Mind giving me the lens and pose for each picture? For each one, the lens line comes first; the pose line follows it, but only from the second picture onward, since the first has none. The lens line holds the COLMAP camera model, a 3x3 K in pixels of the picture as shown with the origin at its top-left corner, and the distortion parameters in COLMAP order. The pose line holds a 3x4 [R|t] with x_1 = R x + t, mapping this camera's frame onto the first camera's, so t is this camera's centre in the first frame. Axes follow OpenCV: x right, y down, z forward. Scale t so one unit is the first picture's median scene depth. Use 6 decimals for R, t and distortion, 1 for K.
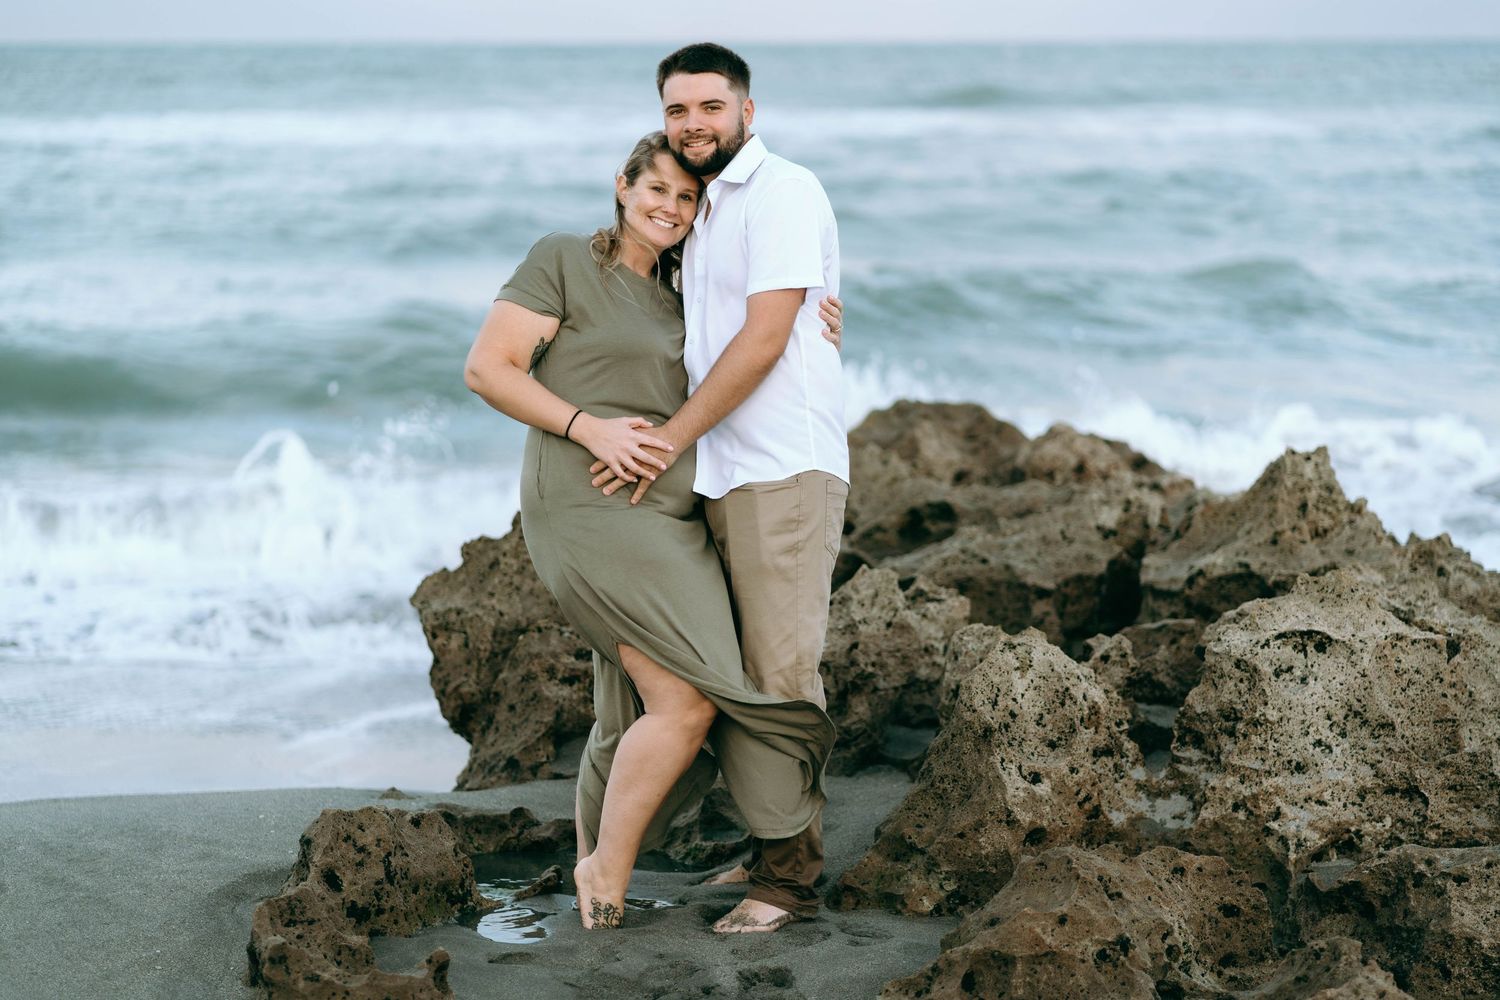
lens RADIAL K [[3677.5, 0, 750.0], [0, 3677.5, 500.0], [0, 0, 1]] dist [0.212371, -0.693973]
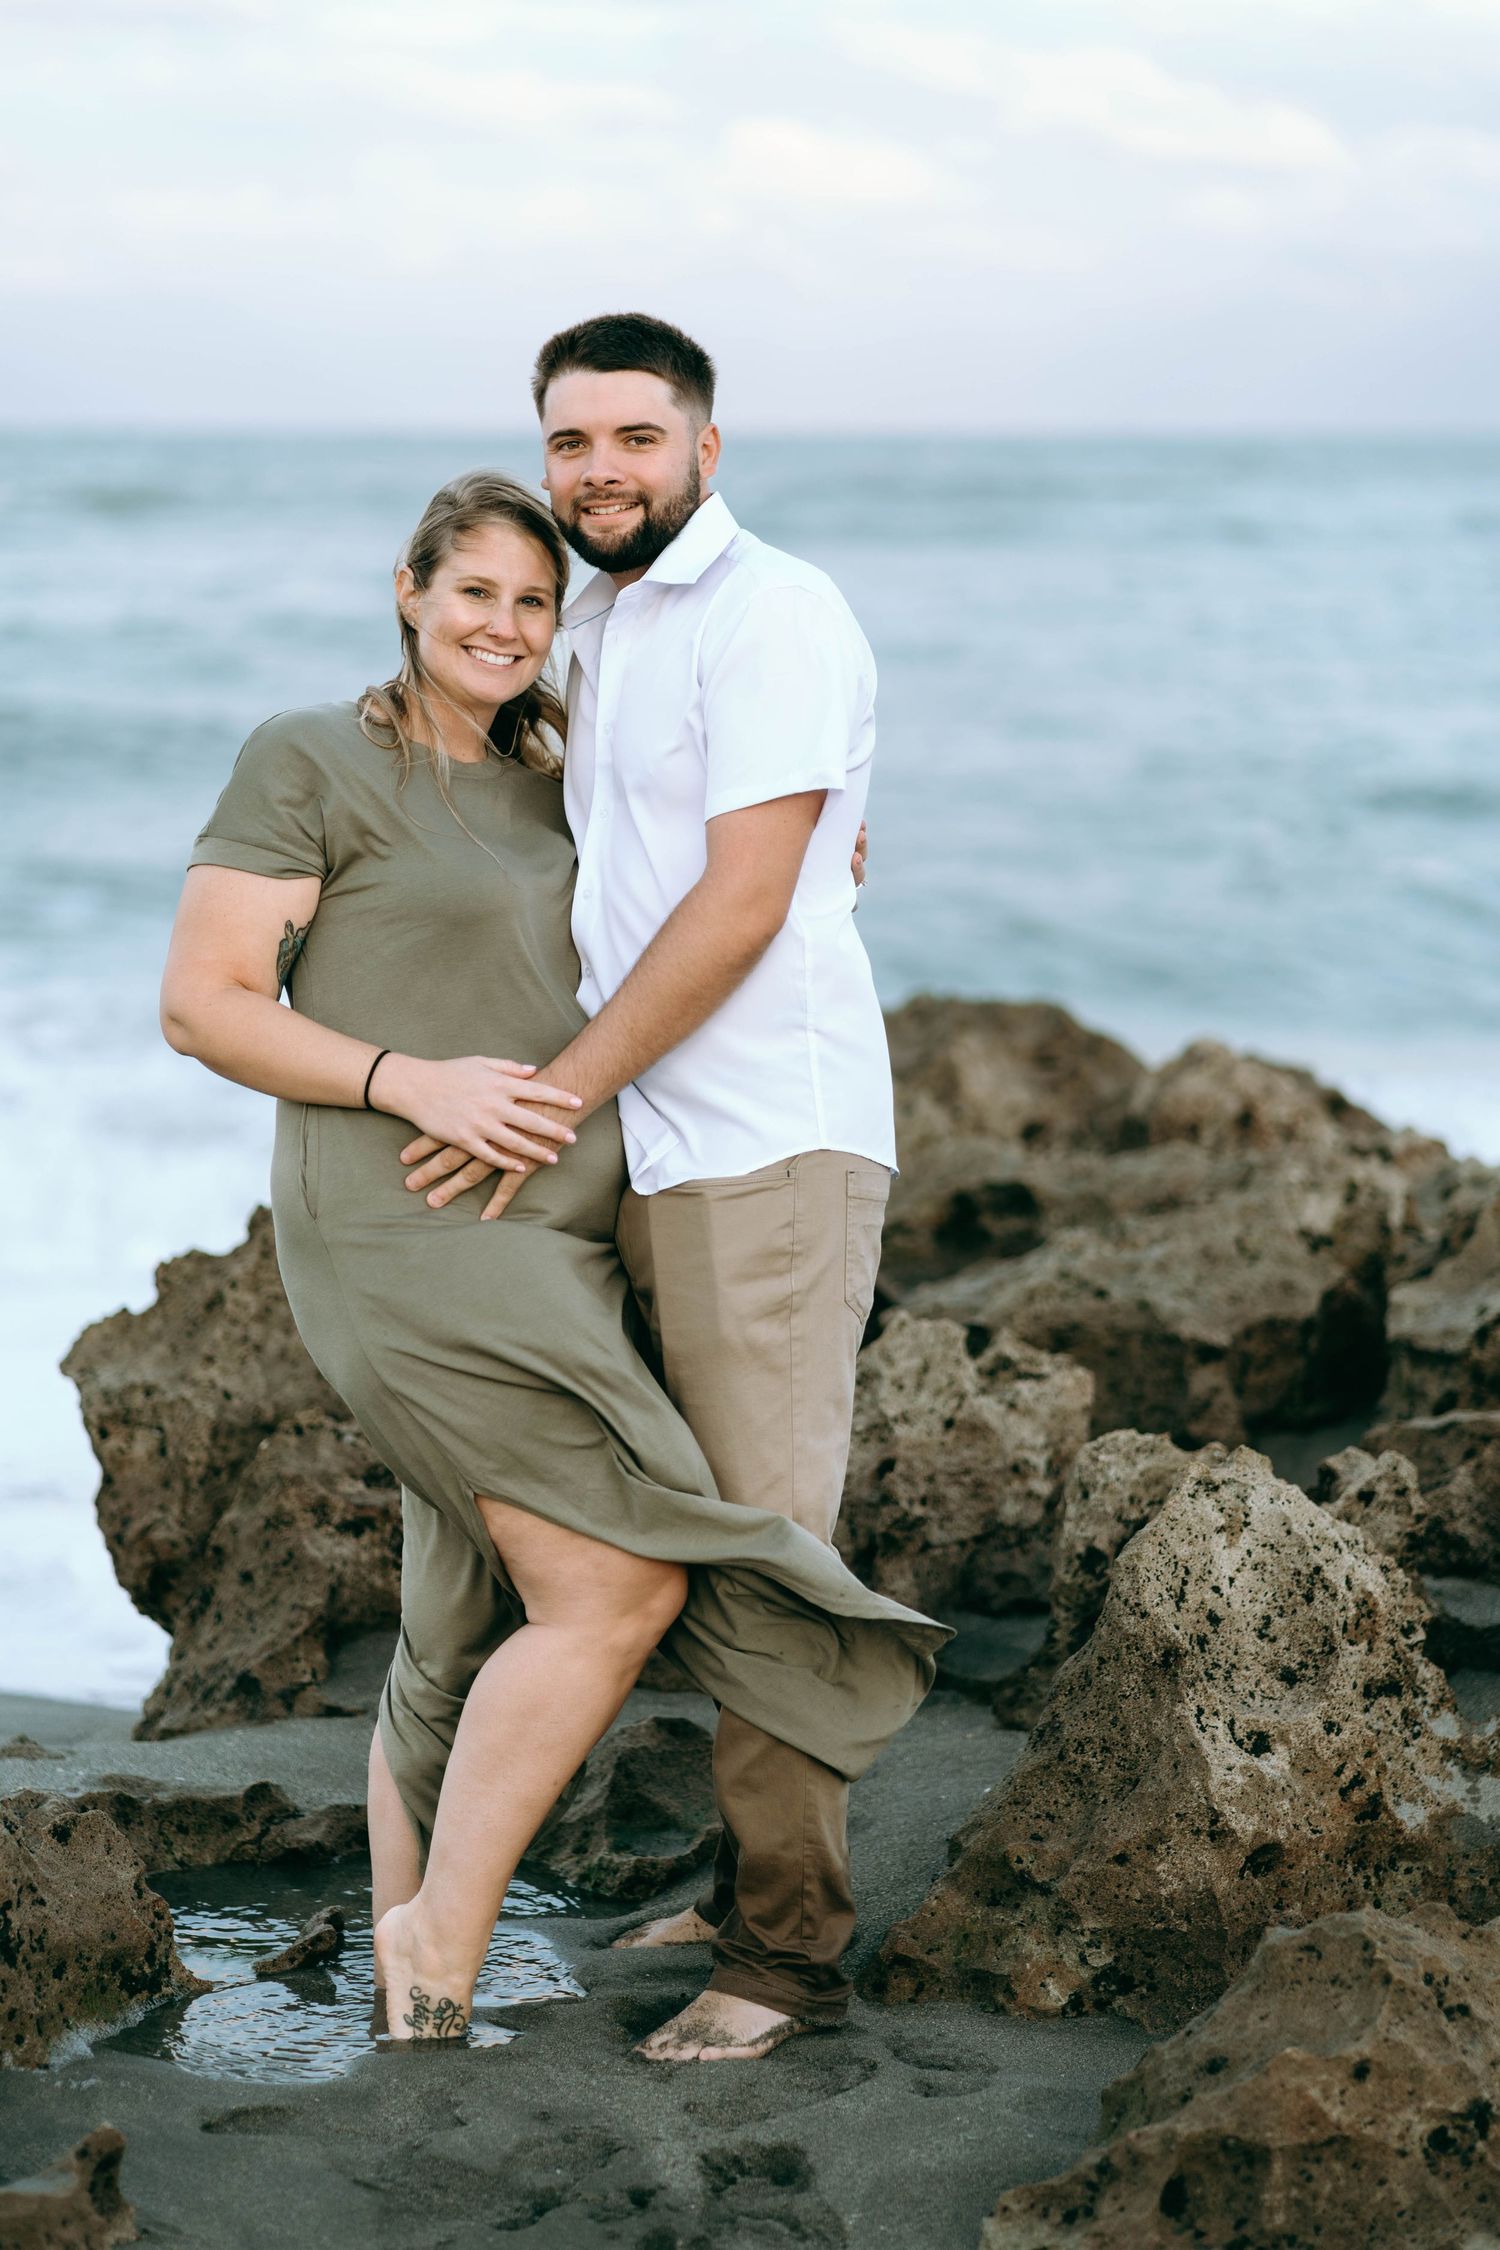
lens RADIAL K [[5516.2, 0, 747.5], [0, 5516.2, 1062.3], [0, 0, 1]] dist [0.212371, -0.693973]
pose [[0.999595, 0.003346, 0.028255, -0.015677], [-0.003045, 0.999938, -0.010696, -0.010948], [-0.028289, 0.010606, 0.999544, 0.202701]]
